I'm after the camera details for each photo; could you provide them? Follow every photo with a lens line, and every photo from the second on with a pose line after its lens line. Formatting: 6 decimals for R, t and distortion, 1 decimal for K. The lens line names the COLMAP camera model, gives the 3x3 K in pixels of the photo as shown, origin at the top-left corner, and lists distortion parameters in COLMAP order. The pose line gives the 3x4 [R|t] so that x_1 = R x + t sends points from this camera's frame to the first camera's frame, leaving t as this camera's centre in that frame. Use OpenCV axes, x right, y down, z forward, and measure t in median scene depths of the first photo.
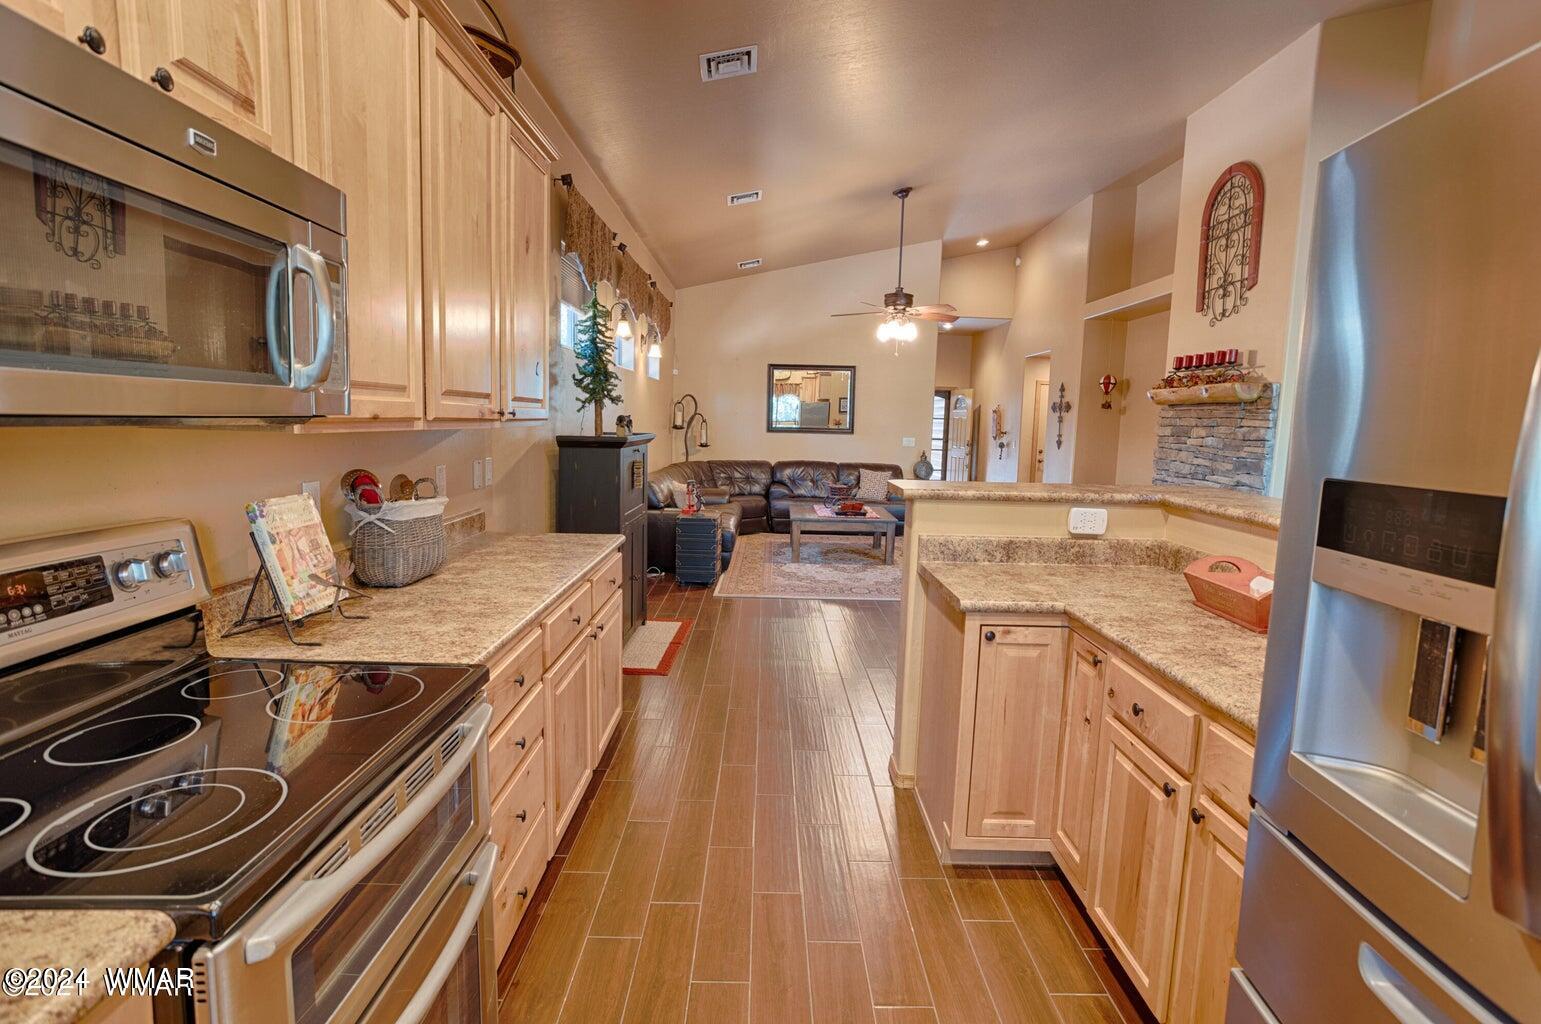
lens RADIAL K [[749.6, 0, 770.5], [0, 749.6, 512.0], [0, 0, 1]] dist [-0.049778, 0.024285]
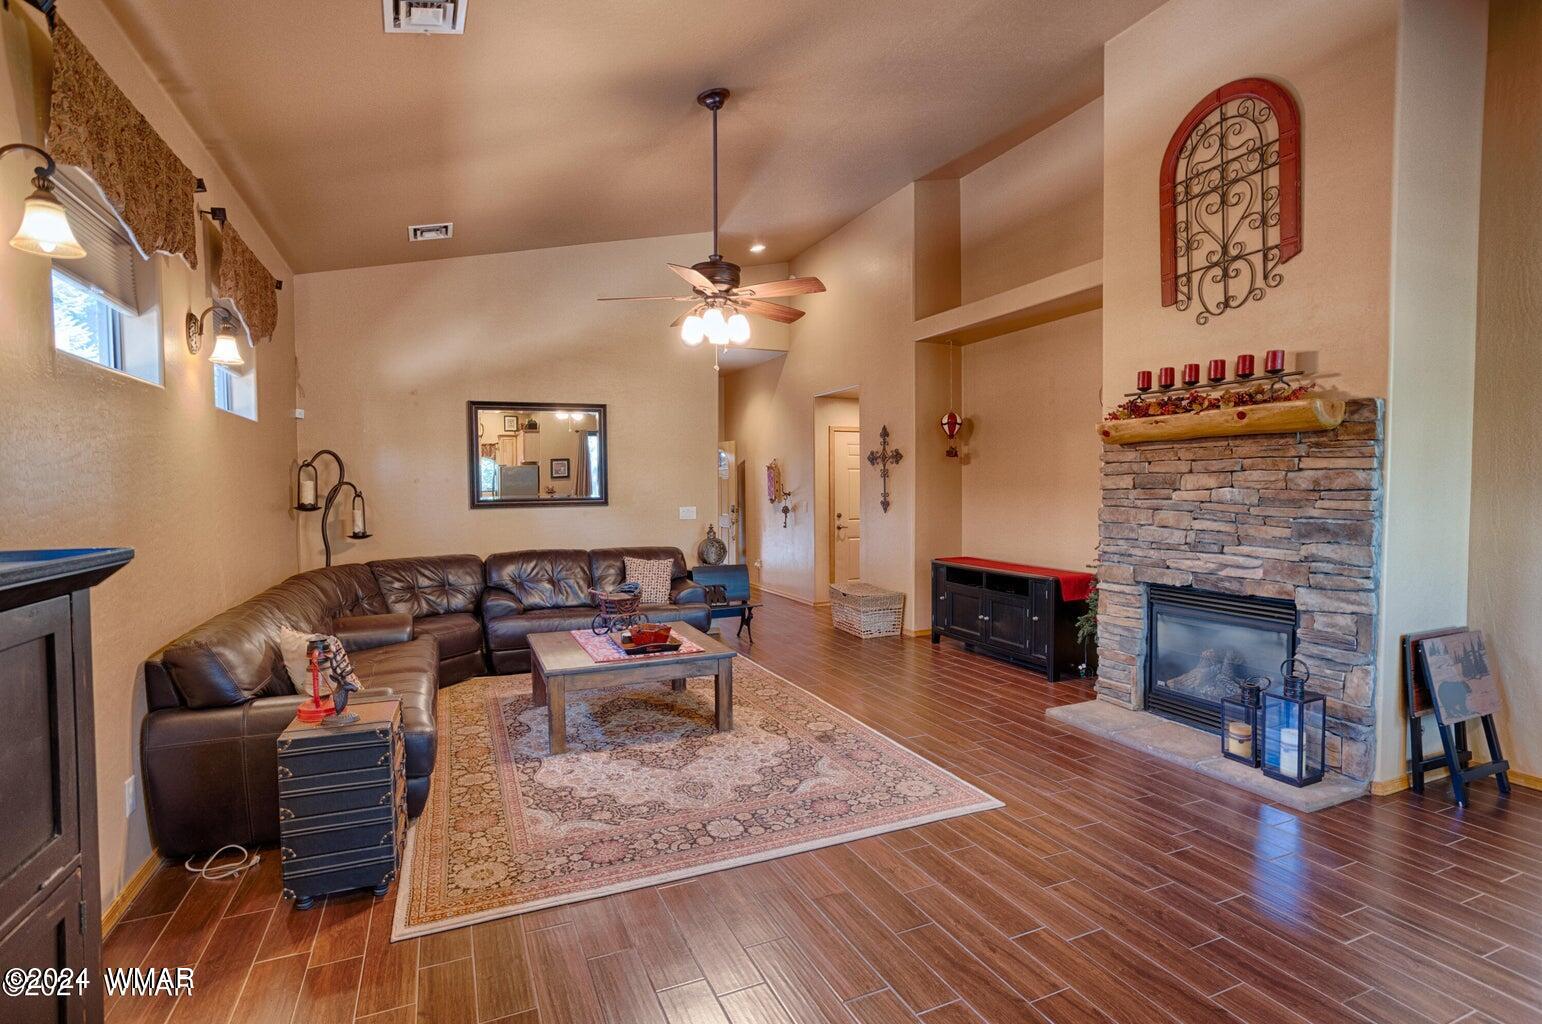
lens RADIAL K [[750.1, 0, 771.0], [0, 750.1, 512.0], [0, 0, 1]] dist [-0.049778, 0.024285]
pose [[0.916665, -0.048793, 0.396666, -0.031402], [0.082231, 0.994310, -0.067720, -0.059072], [-0.391105, 0.094695, 0.915462, 0.479459]]
